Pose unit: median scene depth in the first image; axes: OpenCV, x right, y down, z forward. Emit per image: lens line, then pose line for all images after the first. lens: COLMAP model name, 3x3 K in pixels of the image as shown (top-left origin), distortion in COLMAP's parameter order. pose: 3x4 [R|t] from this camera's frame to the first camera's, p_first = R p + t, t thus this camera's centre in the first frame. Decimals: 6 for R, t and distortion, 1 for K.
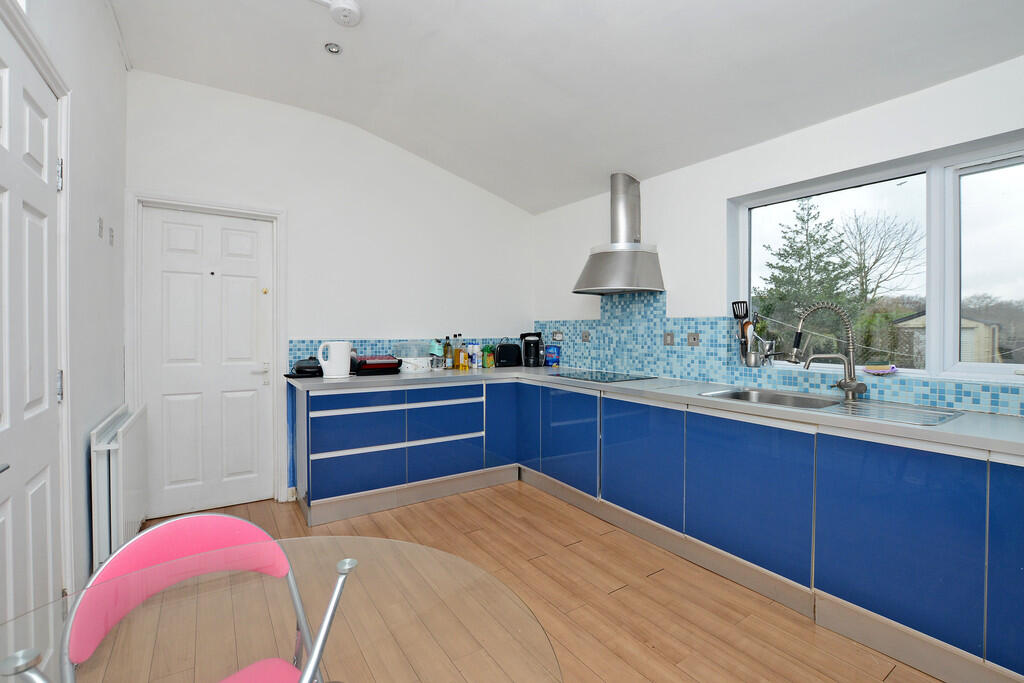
lens RADIAL K [[454.2, 0, 511.7], [0, 454.2, 333.2], [0, 0, 1]] dist [-0.025681, 0.000414]
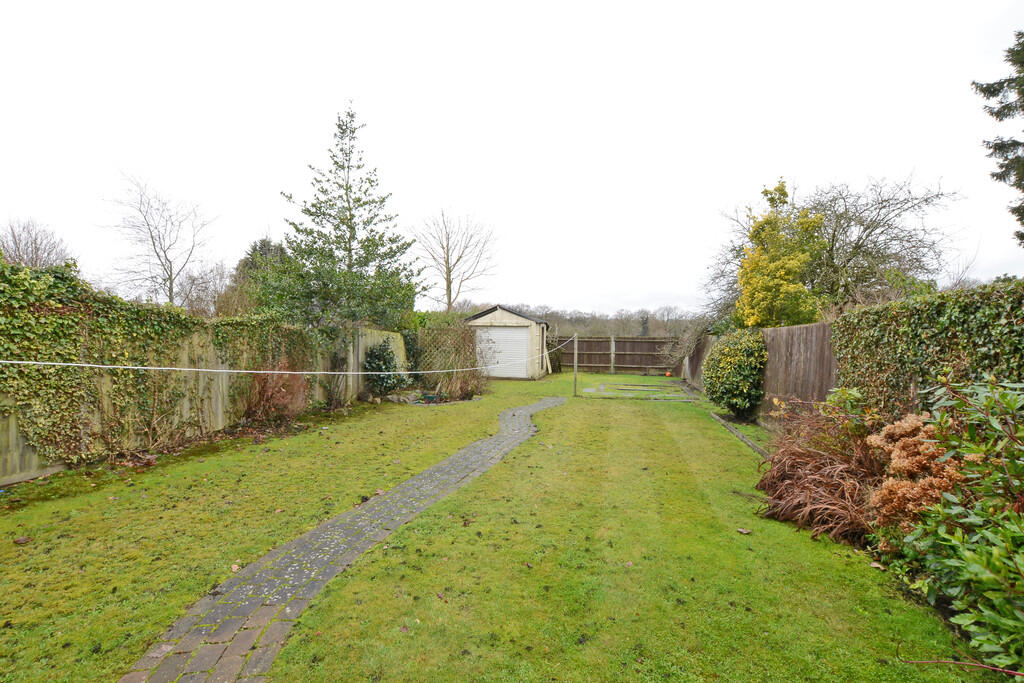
lens RADIAL K [[454.2, 0, 511.5], [0, 454.2, 345.2], [0, 0, 1]] dist [-0.025681, 0.000414]
pose [[0.733392, -0.017430, 0.679583, 1.476920], [-0.000954, 0.999644, 0.026668, 0.016337], [-0.679806, -0.020207, 0.733114, 1.251337]]
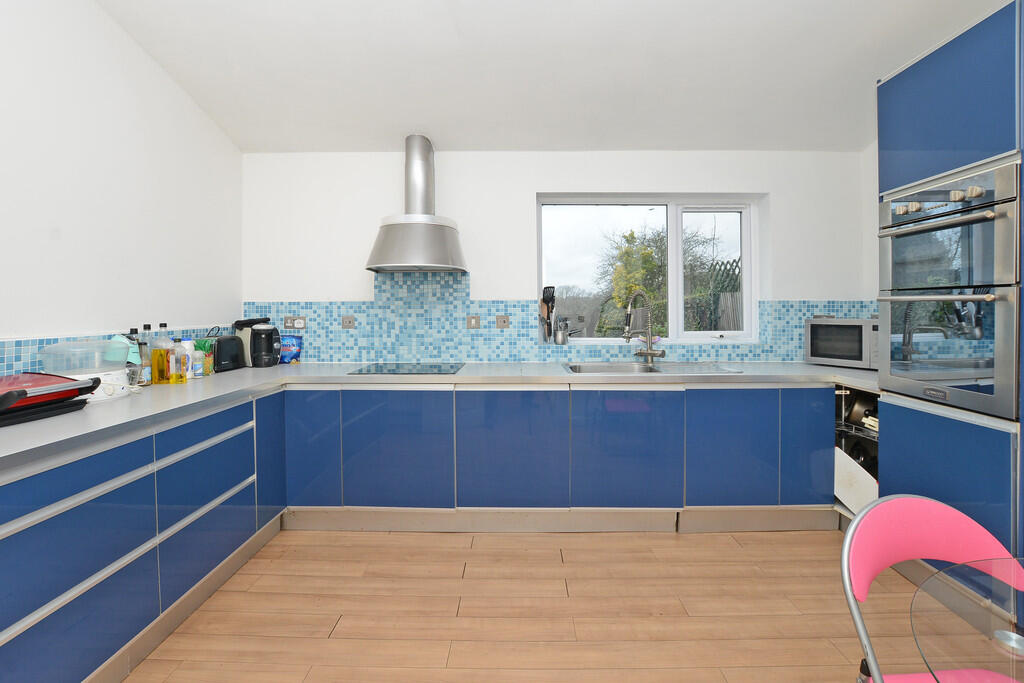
lens RADIAL K [[454.2, 0, 512.0], [0, 454.2, 311.5], [0, 0, 1]] dist [-0.025681, 0.000414]
pose [[0.573413, -0.008670, 0.819221, -0.400456], [0.013607, 0.999907, 0.001058, -0.009791], [-0.819154, 0.010540, 0.573477, 0.363440]]
